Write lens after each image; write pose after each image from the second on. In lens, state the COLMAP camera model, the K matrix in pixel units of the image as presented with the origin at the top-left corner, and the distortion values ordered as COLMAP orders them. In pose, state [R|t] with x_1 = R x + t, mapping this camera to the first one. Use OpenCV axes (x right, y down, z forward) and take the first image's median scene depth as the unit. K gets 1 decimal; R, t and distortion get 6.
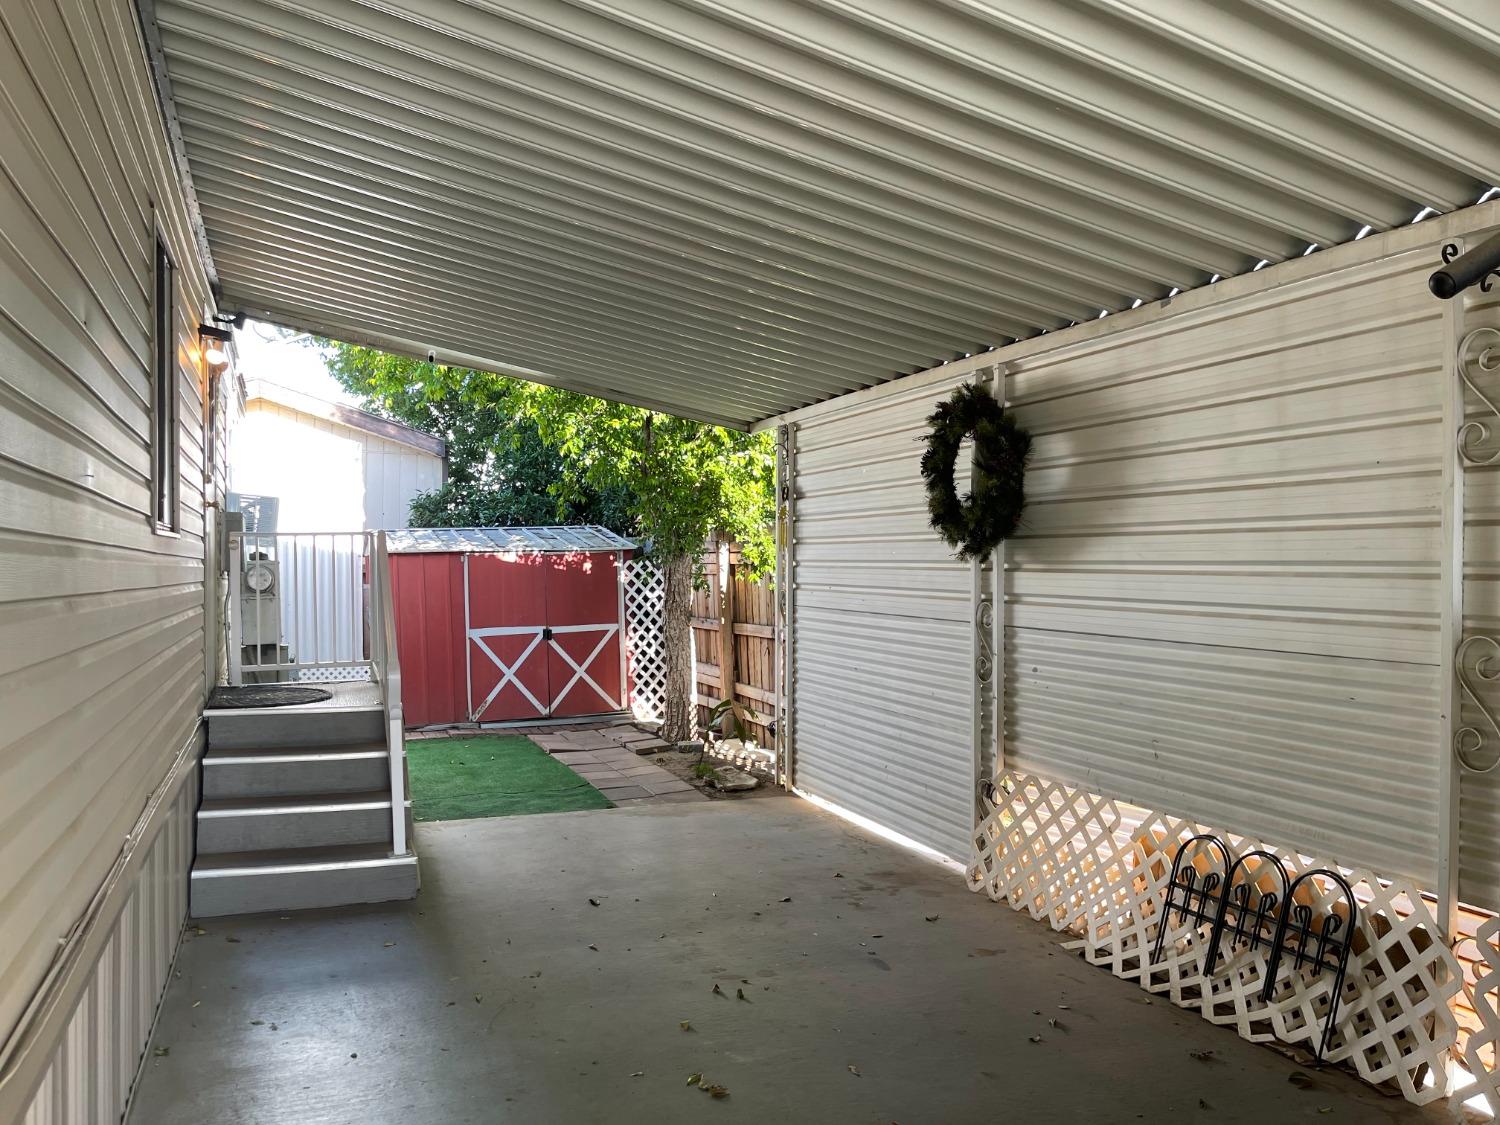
lens RADIAL K [[1132.9, 0, 749.2], [0, 1132.9, 564.1], [0, 0, 1]] dist [0.003102, -0.002119]
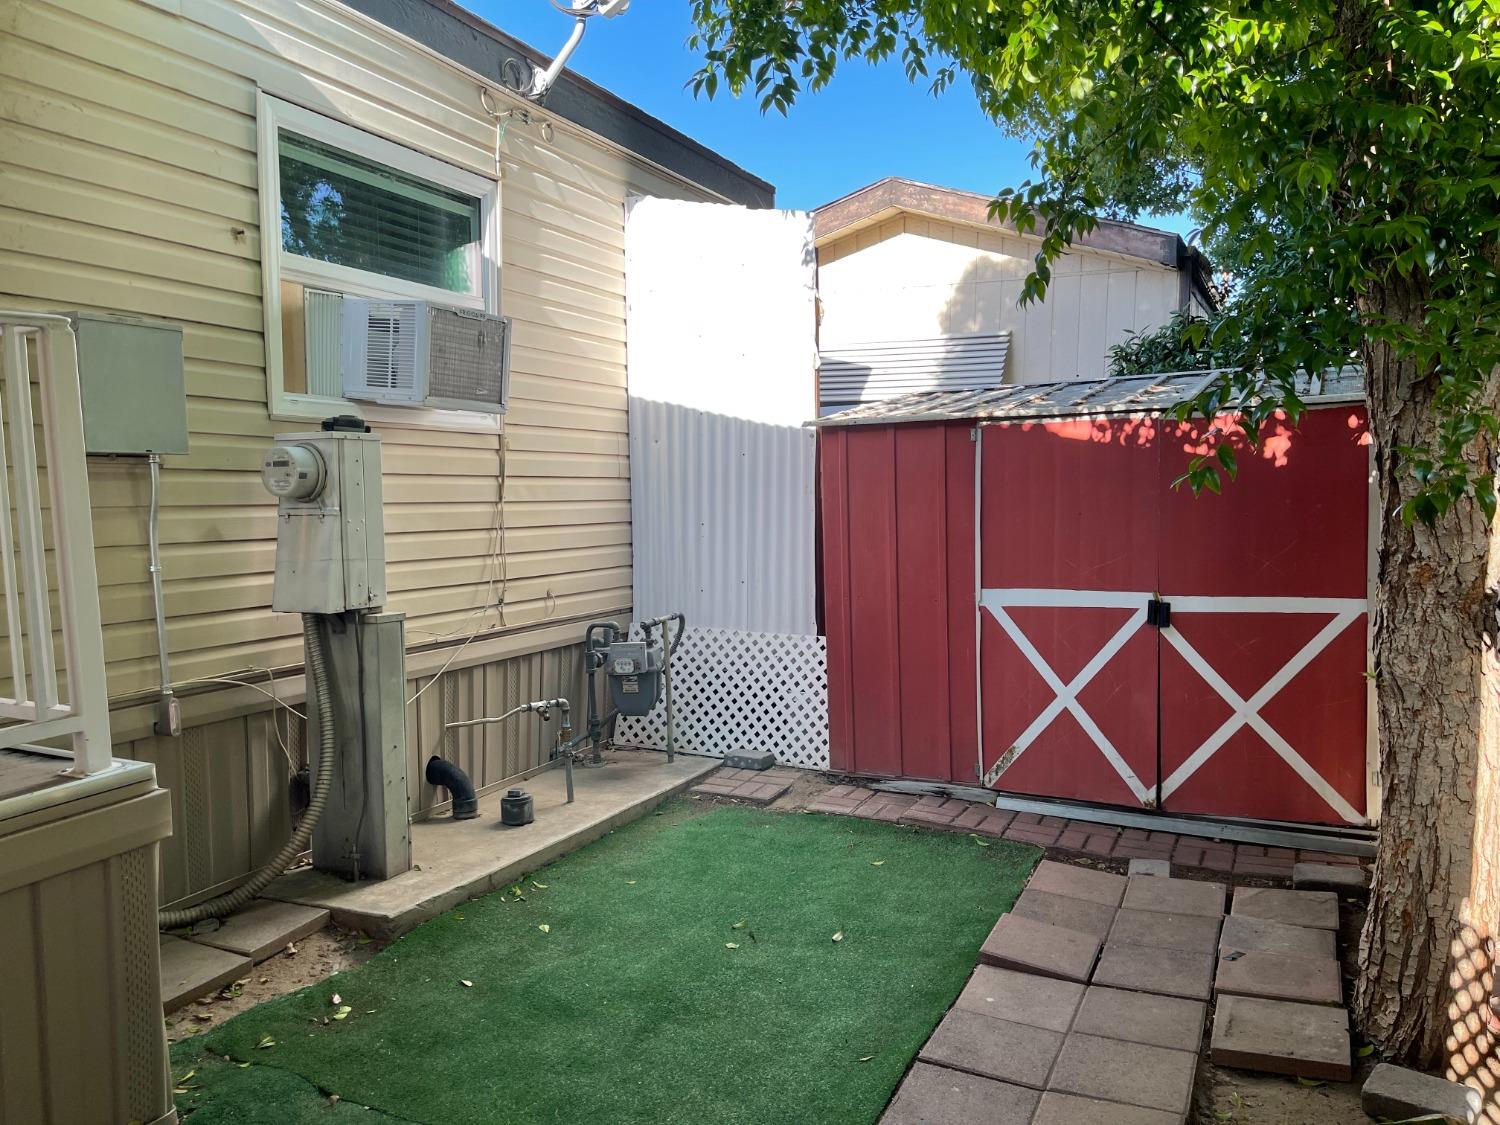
lens RADIAL K [[1132.9, 0, 702.7], [0, 1132.9, 595.0], [0, 0, 1]] dist [0.003102, -0.002119]
pose [[0.645227, 0.077381, -0.760062, 0.028851], [0.004522, 0.994453, 0.105083, 0.010842], [0.763978, -0.071240, 0.641298, 0.608511]]
